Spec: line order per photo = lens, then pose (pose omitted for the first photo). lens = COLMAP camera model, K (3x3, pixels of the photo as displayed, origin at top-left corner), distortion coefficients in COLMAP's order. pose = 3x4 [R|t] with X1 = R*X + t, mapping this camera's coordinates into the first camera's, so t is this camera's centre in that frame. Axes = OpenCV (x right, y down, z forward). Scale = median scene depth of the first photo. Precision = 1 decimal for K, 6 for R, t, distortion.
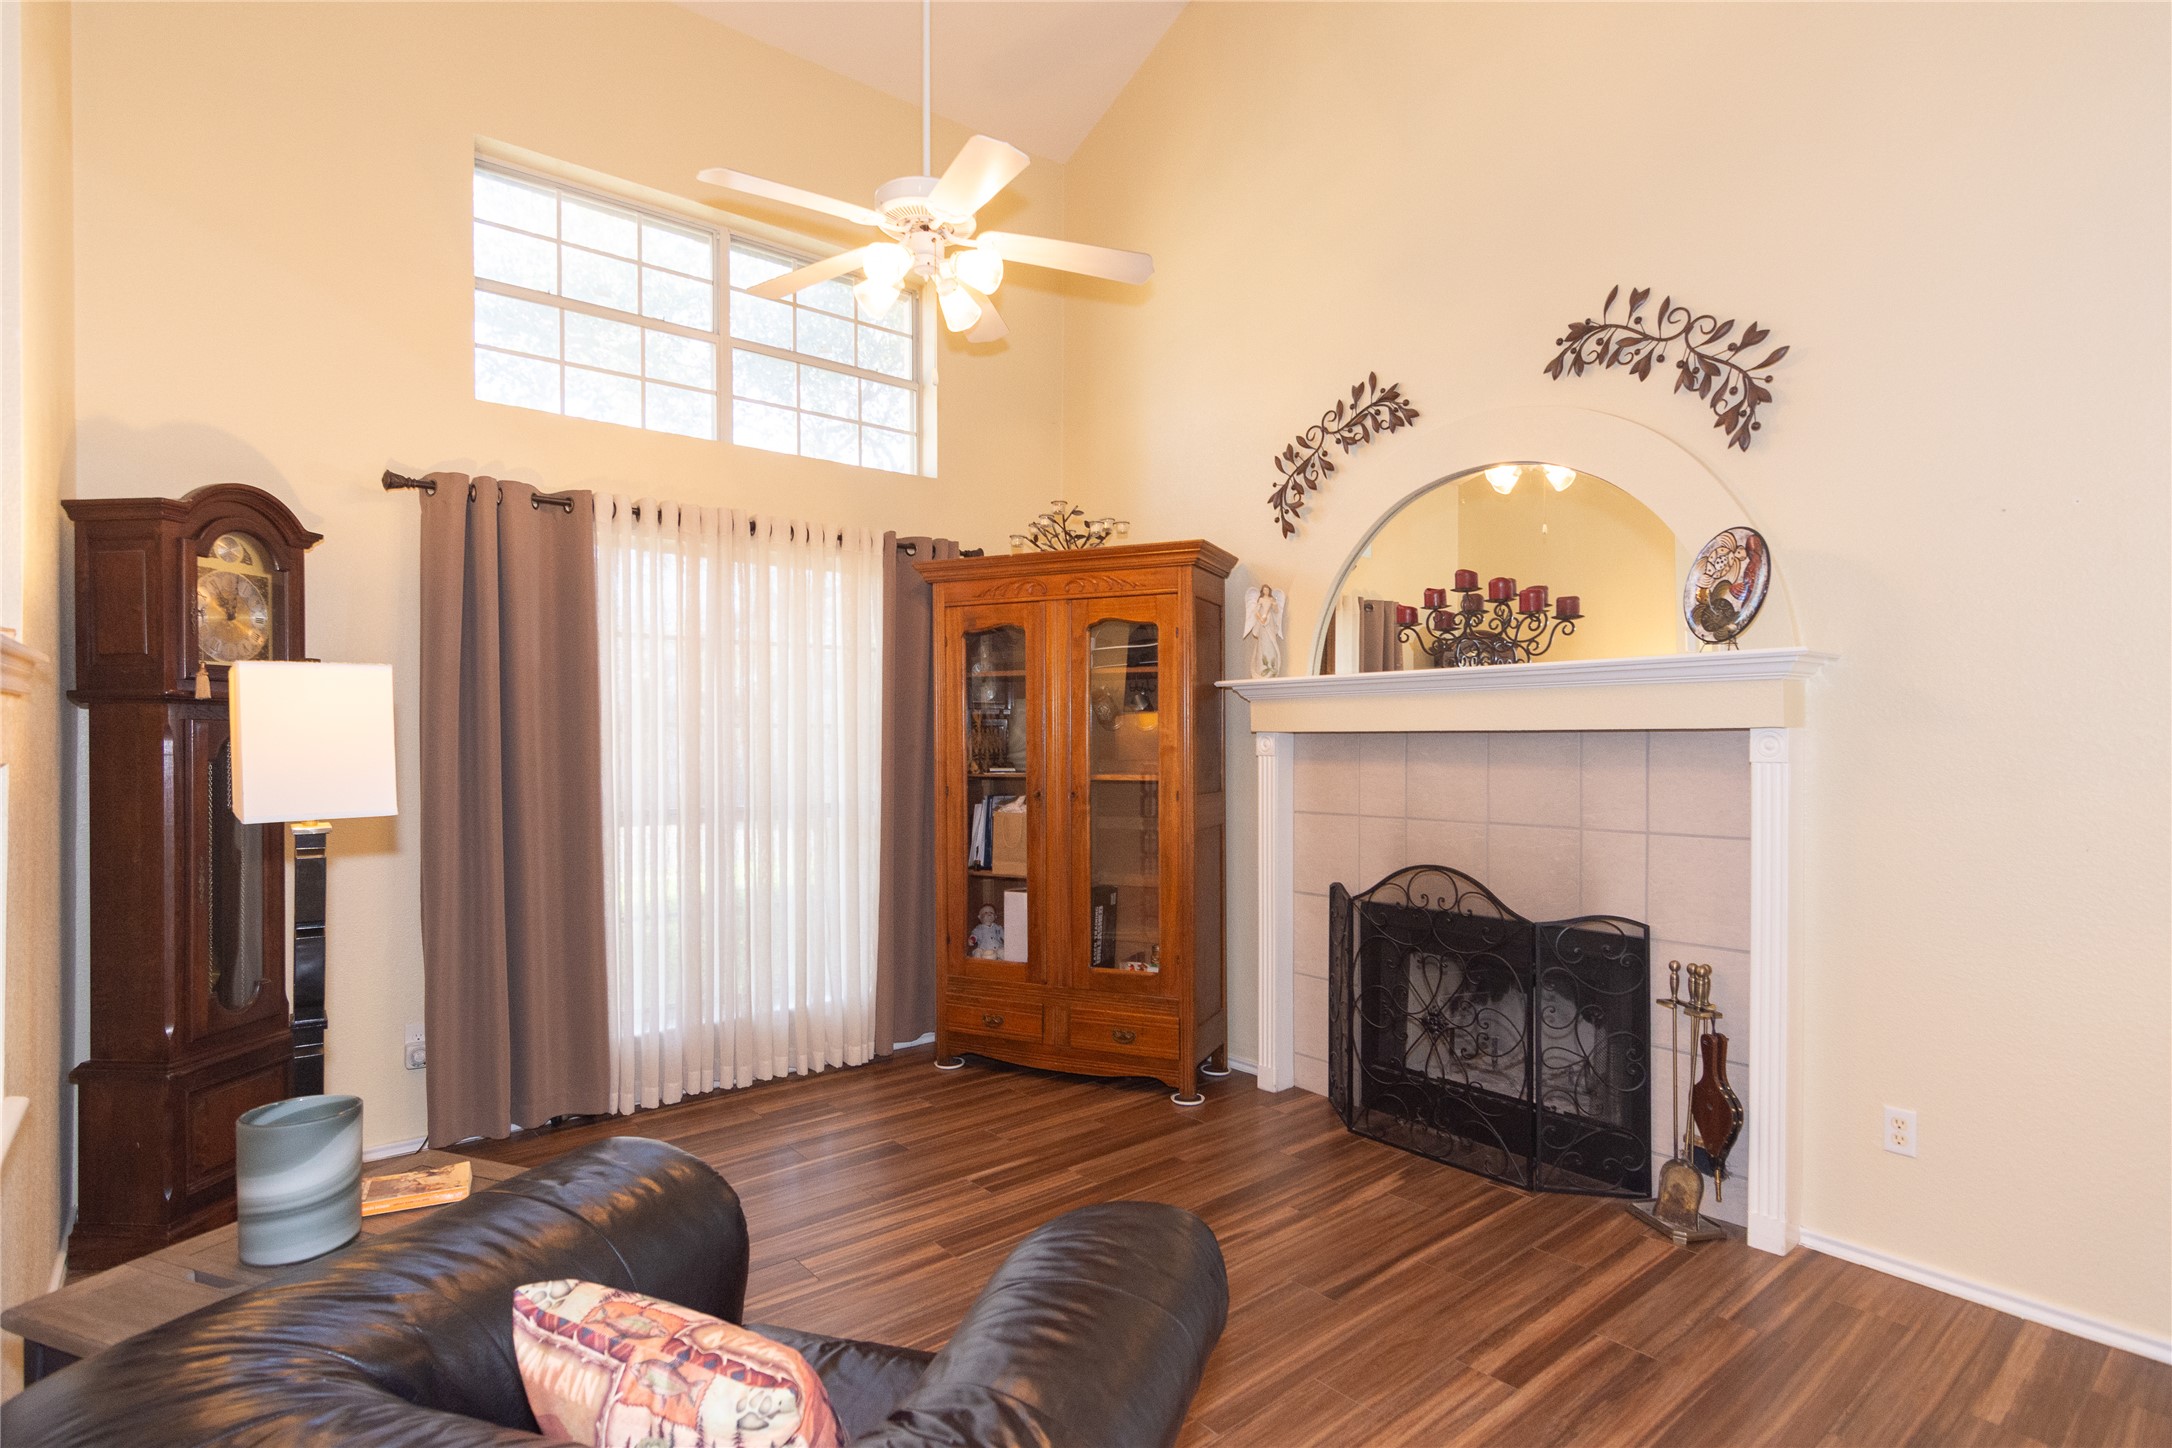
lens RADIAL K [[1061.8, 0, 1087.4], [0, 1061.8, 738.3], [0, 0, 1]] dist [-0.001819, 0.004993]
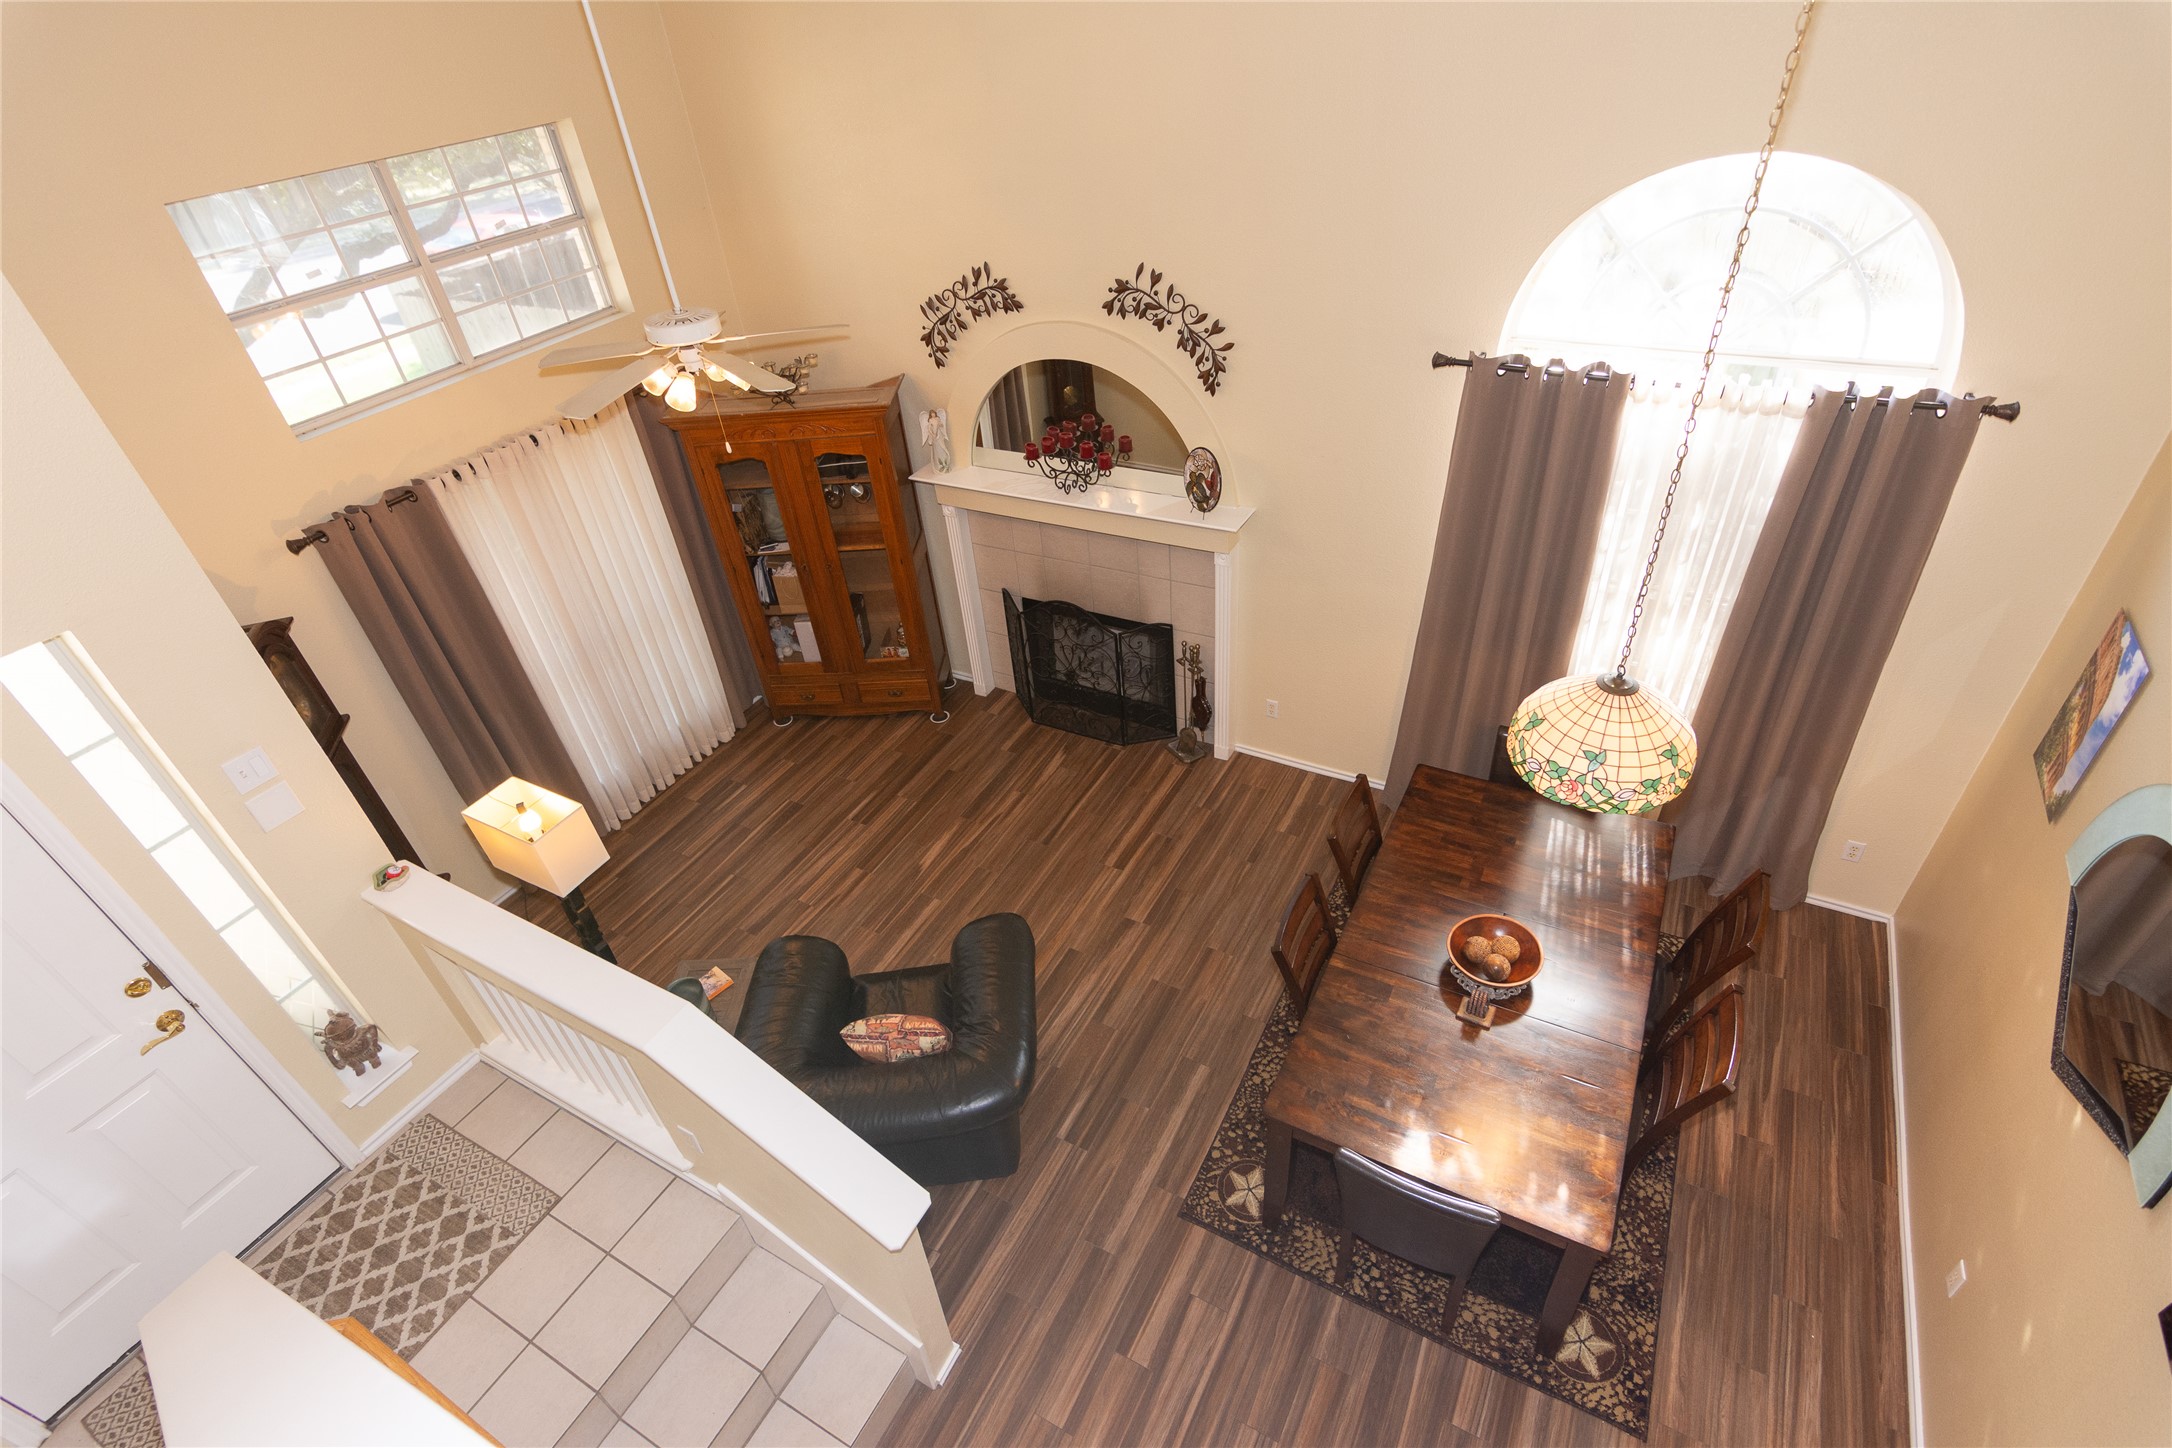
lens RADIAL K [[1039.1, 0, 1043.2], [0, 1039.1, 699.2], [0, 0, 1]] dist [-0.002153, 0.000097]
pose [[0.934706, -0.279165, 0.219981, -0.119168], [0.101879, 0.803399, 0.586660, -0.697654], [-0.340507, -0.525943, 0.779383, -0.382253]]
